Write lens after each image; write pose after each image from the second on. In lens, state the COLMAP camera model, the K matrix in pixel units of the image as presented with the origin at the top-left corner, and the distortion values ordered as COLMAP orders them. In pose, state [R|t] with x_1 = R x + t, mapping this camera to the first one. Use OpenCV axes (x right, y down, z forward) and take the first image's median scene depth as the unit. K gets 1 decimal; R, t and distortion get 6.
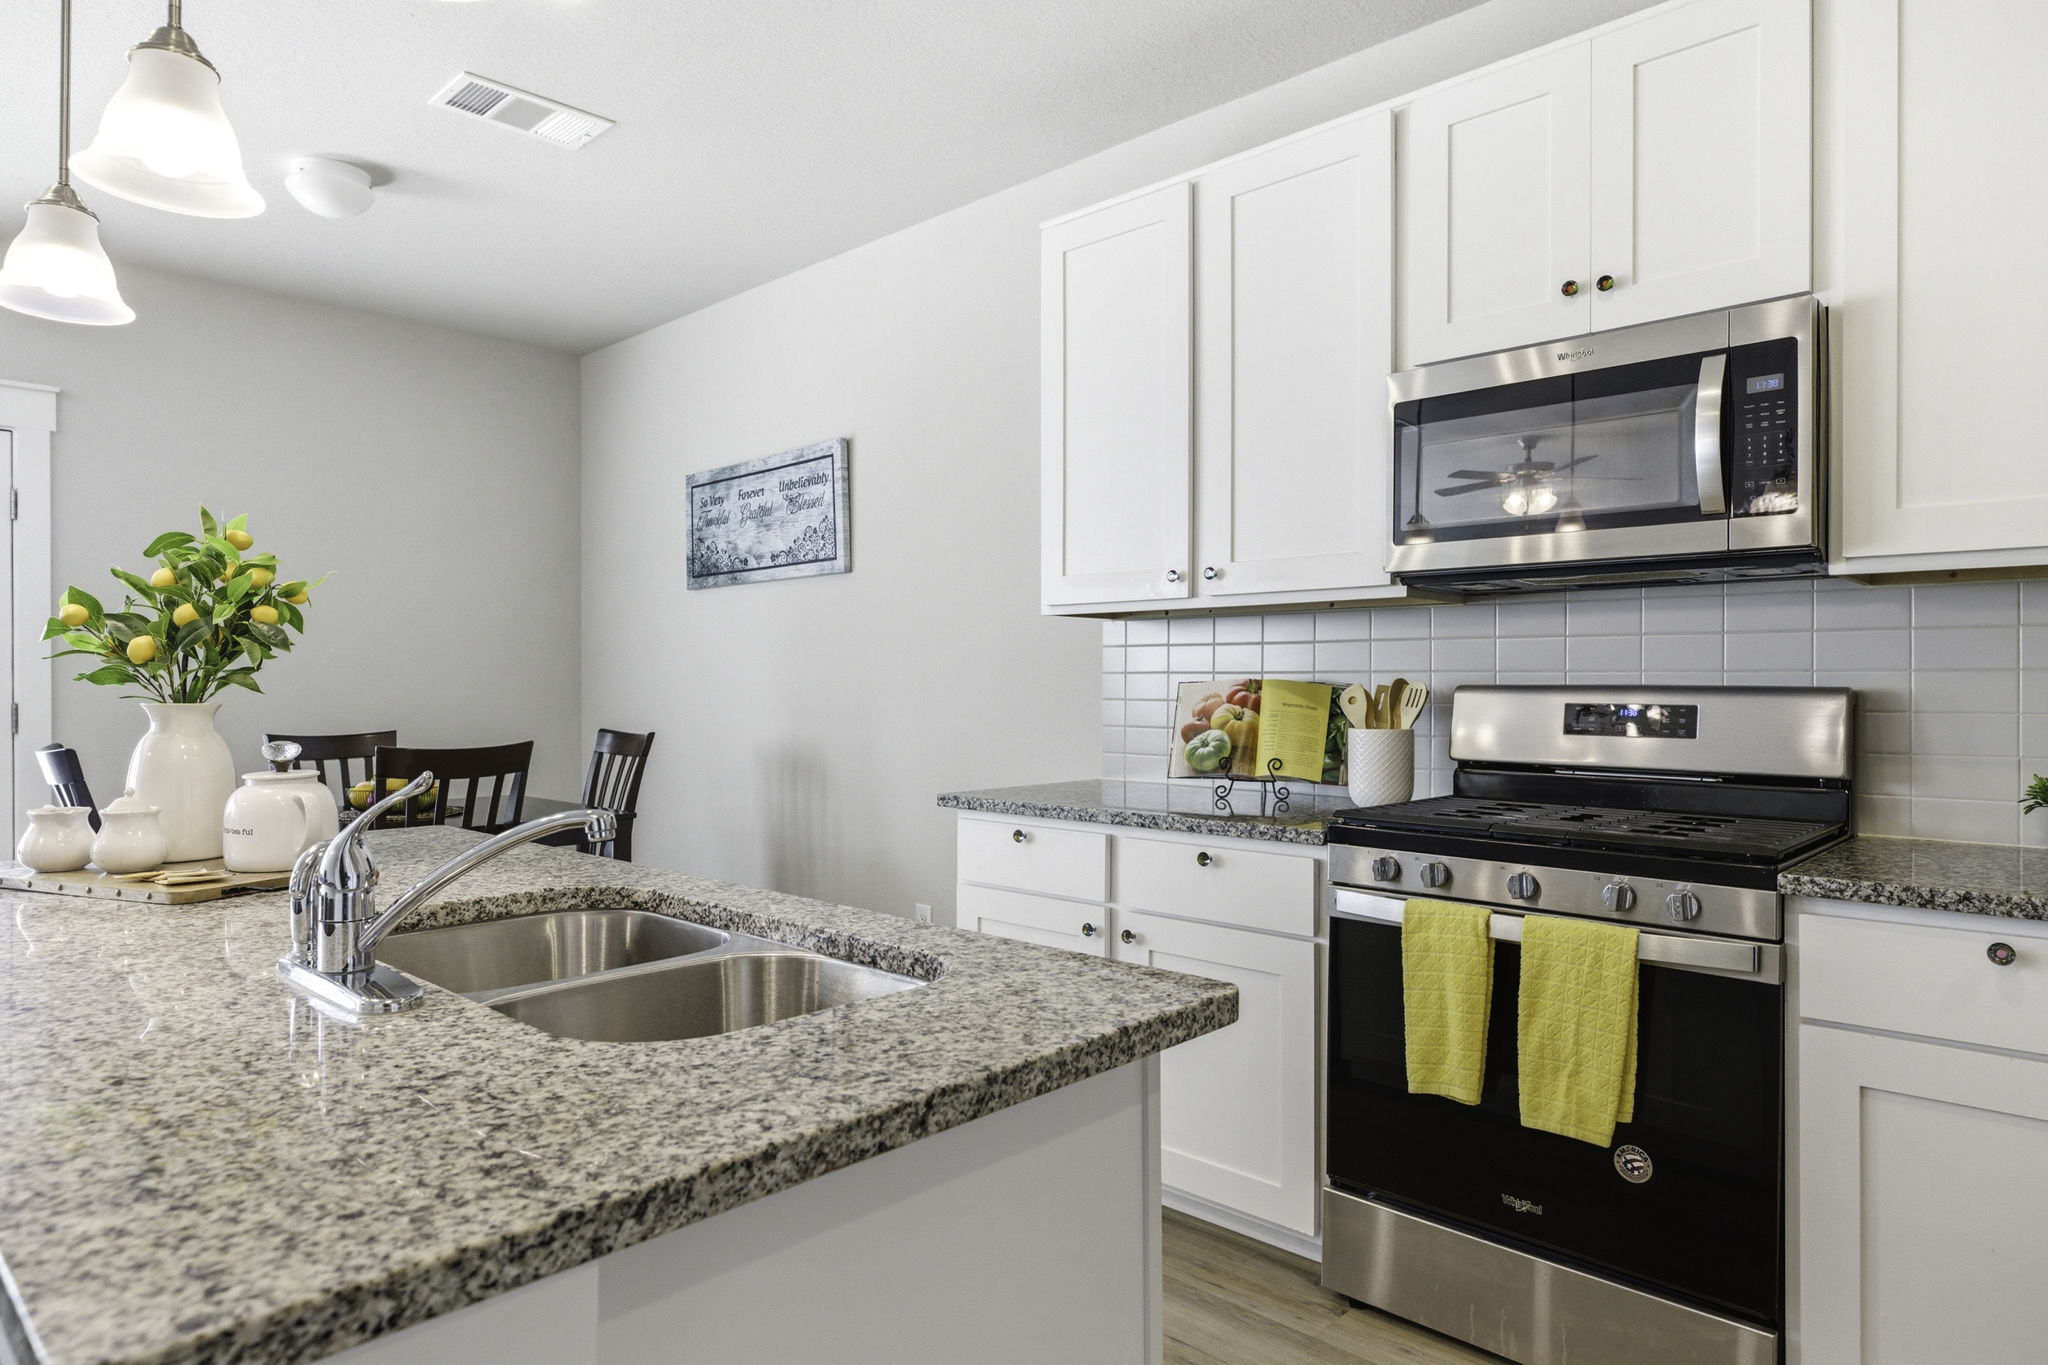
lens RADIAL K [[1214.8, 0, 1024.0], [0, 1214.8, 682.5], [0, 0, 1]] dist [-0.004183, -0.000005]
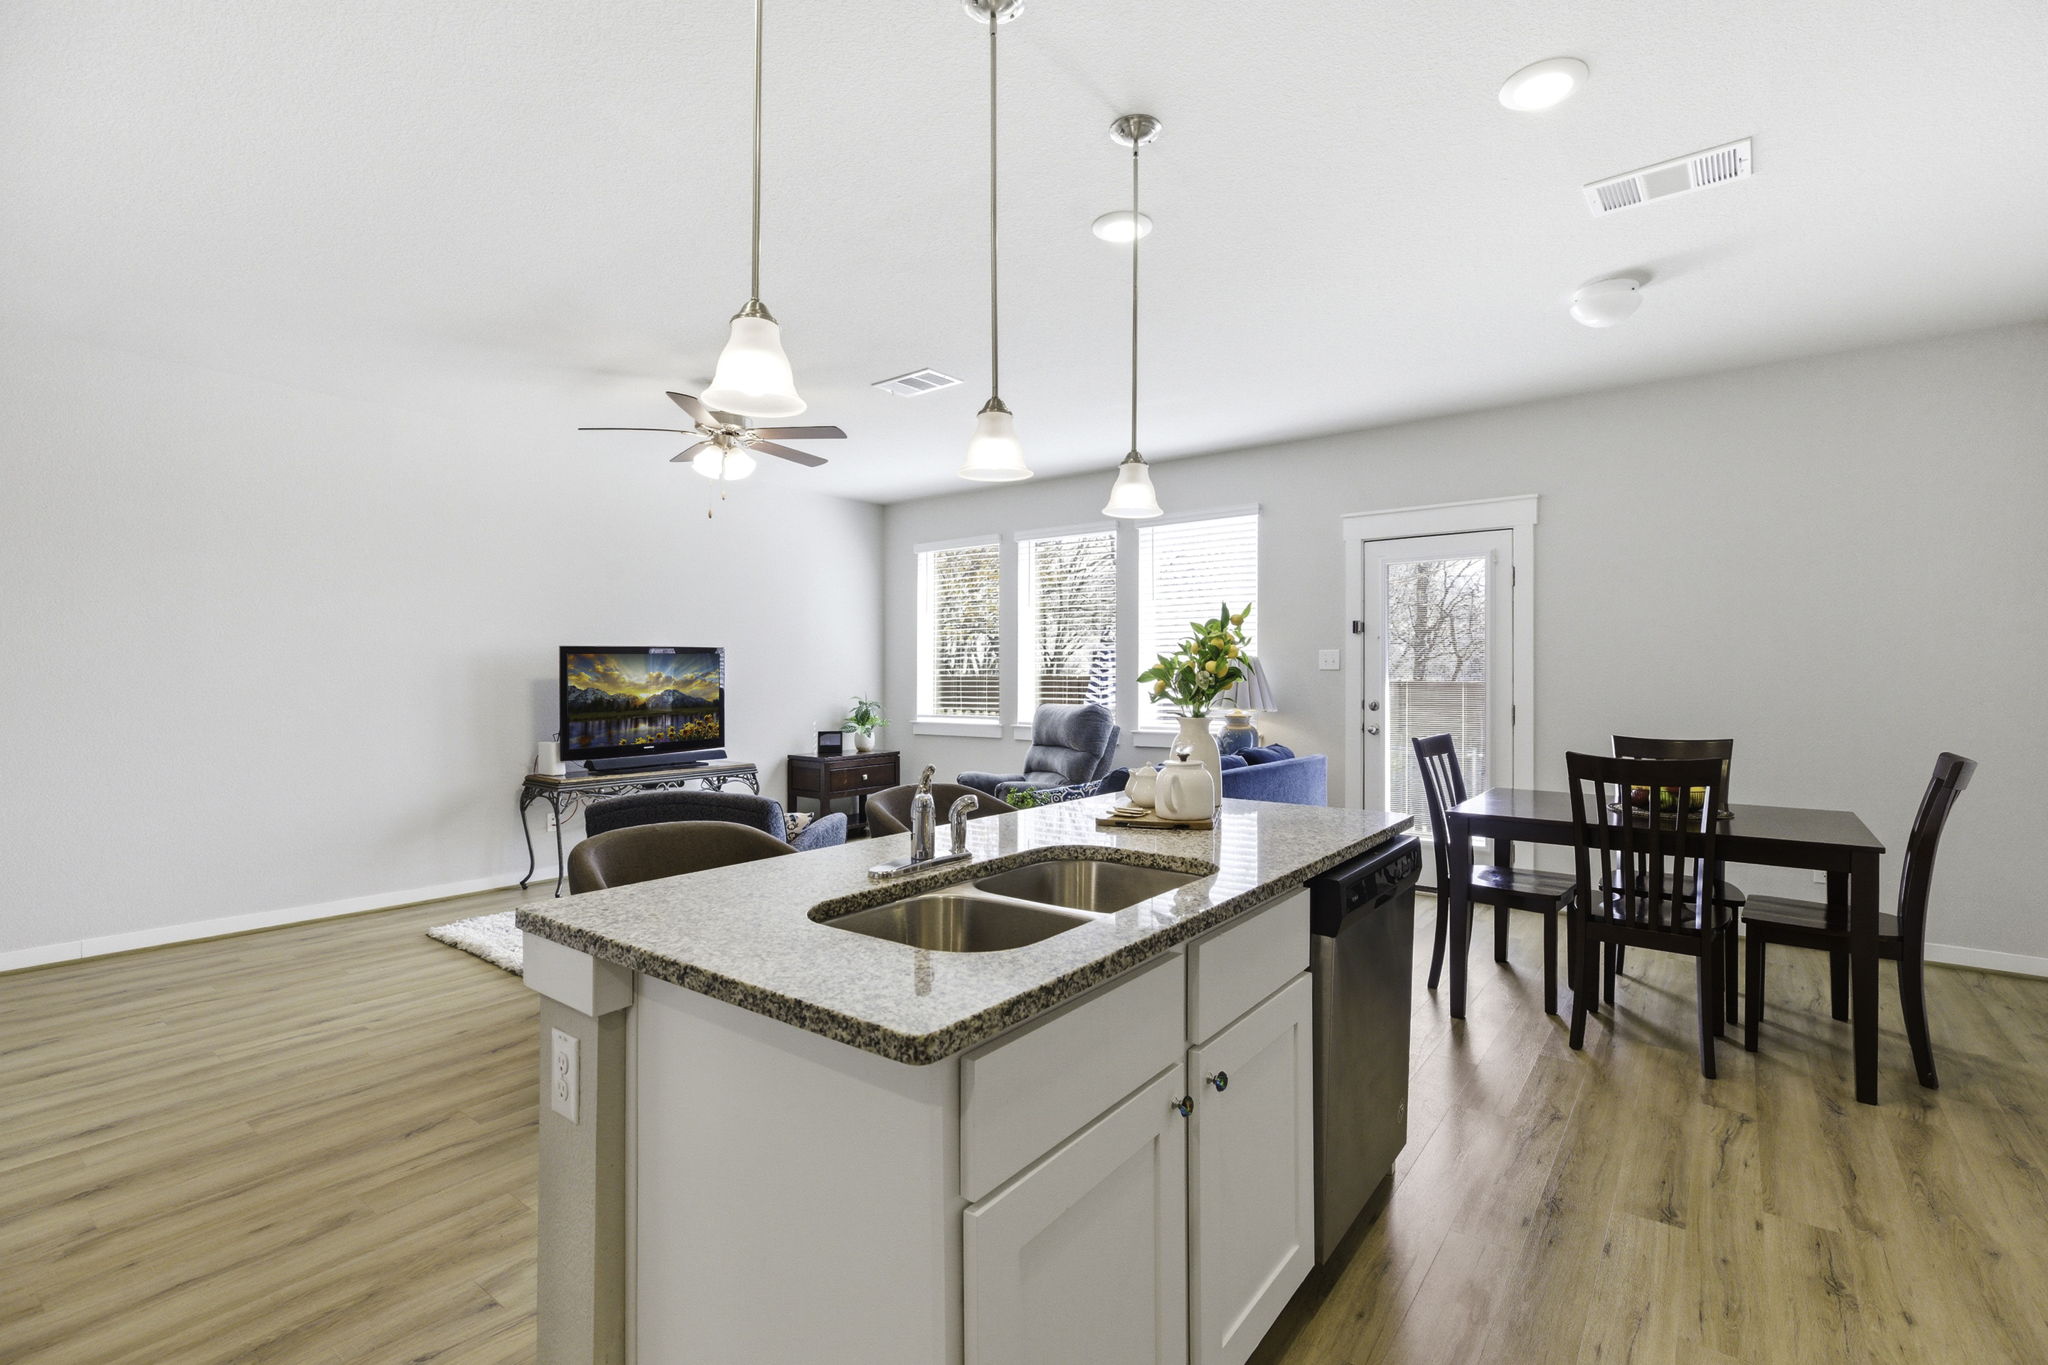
lens RADIAL K [[922.1, 0, 1036.1], [0, 922.1, 676.3], [0, 0, 1]] dist [-0.002054, -0.000046]
pose [[0.119742, 0.001893, -0.992803, 0.306121], [-0.002789, 0.999995, 0.001571, -0.022046], [0.992801, 0.002581, 0.119747, 0.305555]]
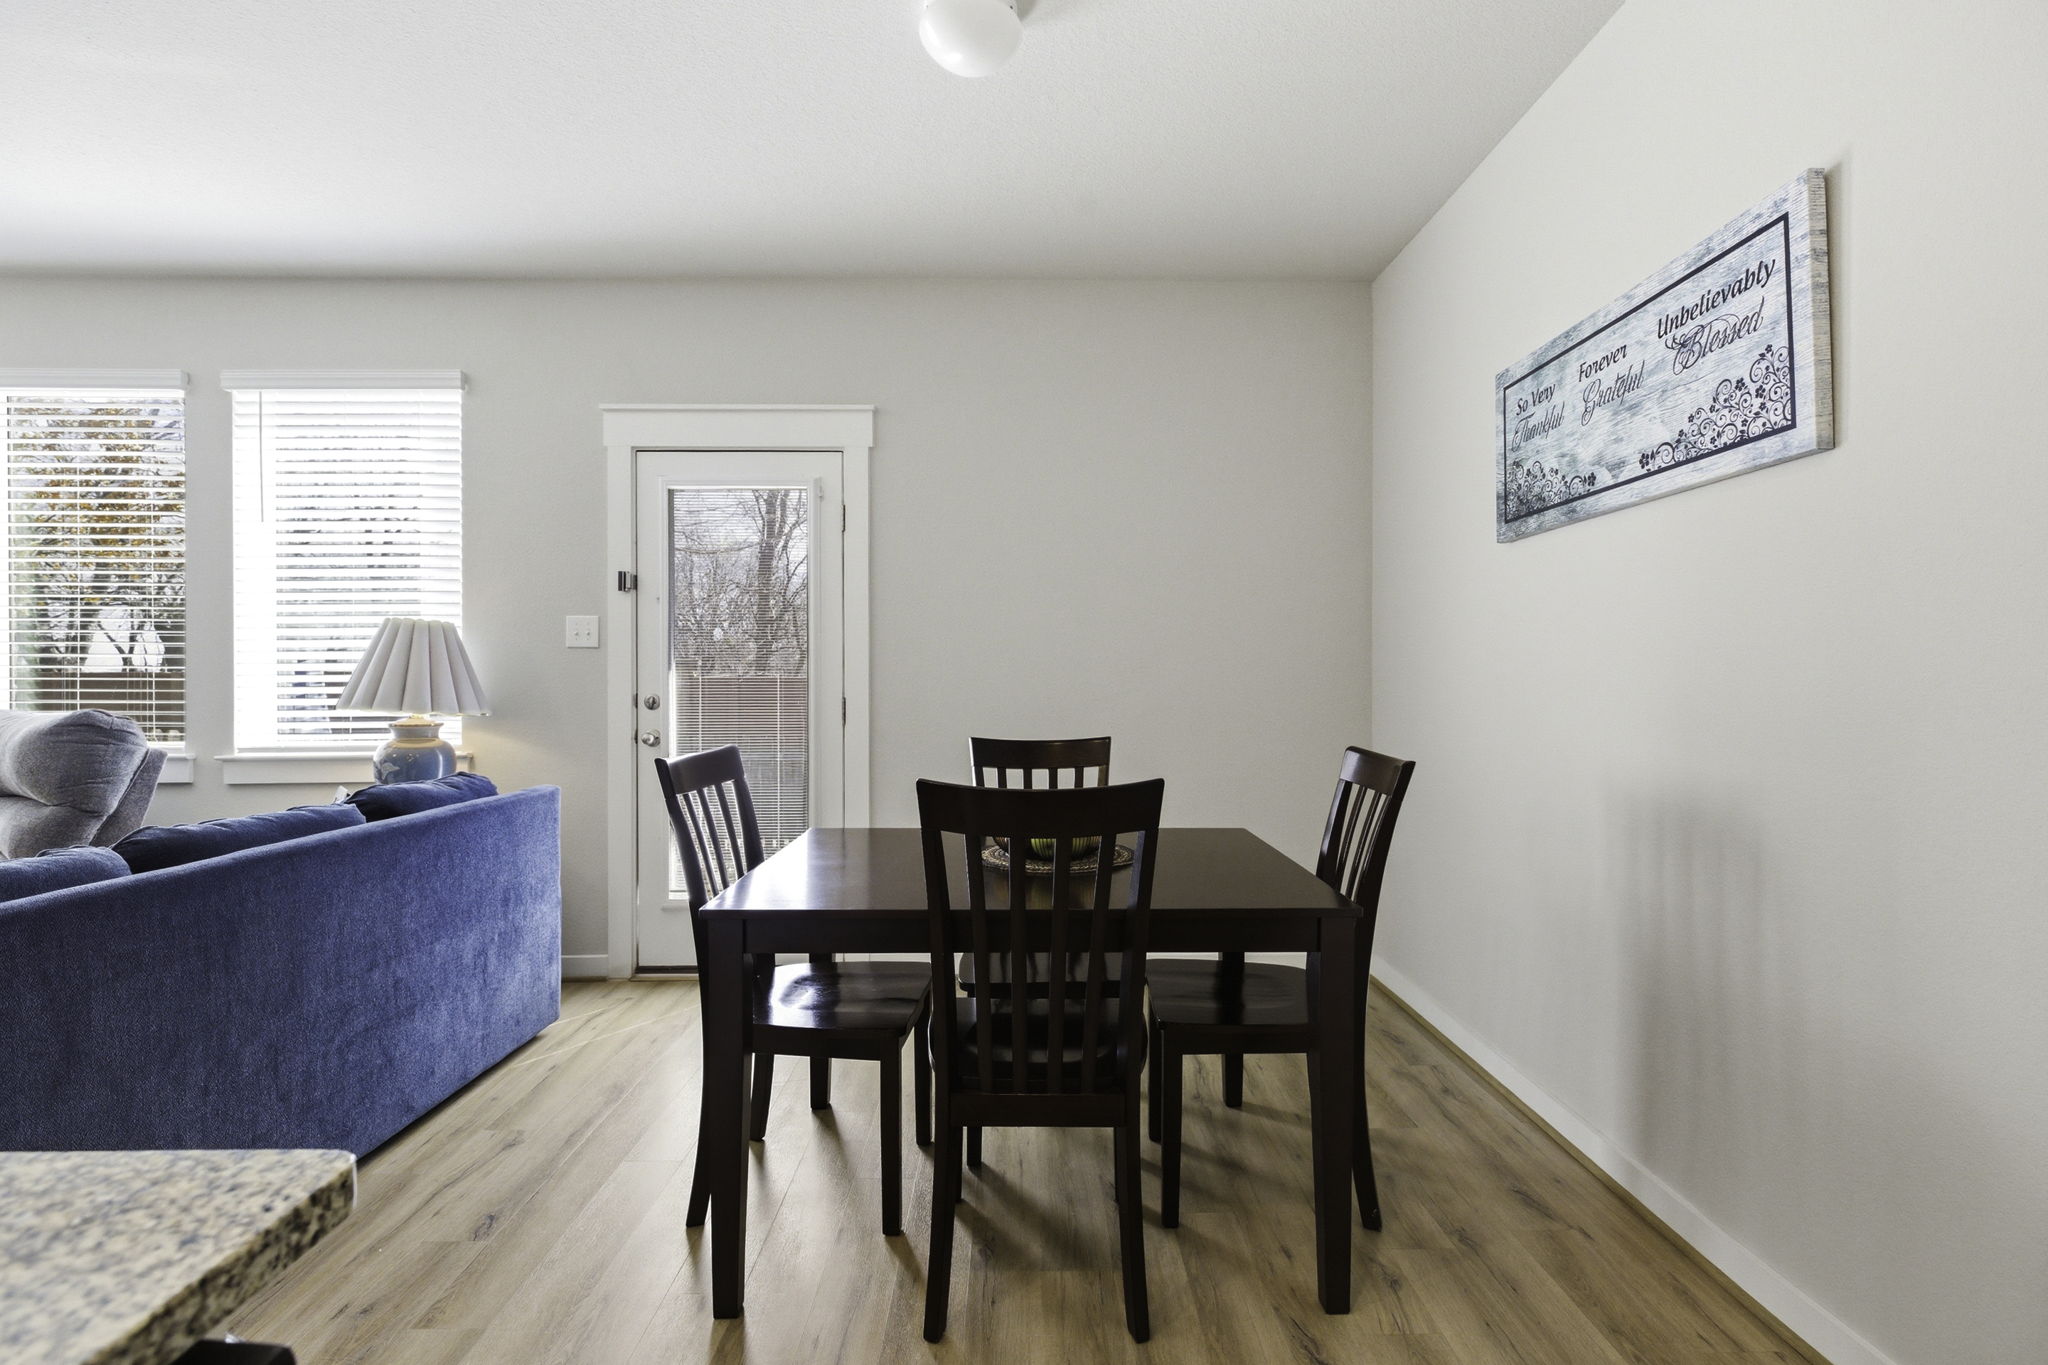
lens RADIAL K [[928.6, 0, 1033.4], [0, 928.6, 684.7], [0, 0, 1]] dist [-0.003134, -0.000452]
pose [[0.704728, 0.006334, -0.709449, -0.125925], [-0.001243, 0.999970, 0.007693, -0.000465], [0.709476, -0.004540, 0.704715, 0.620459]]
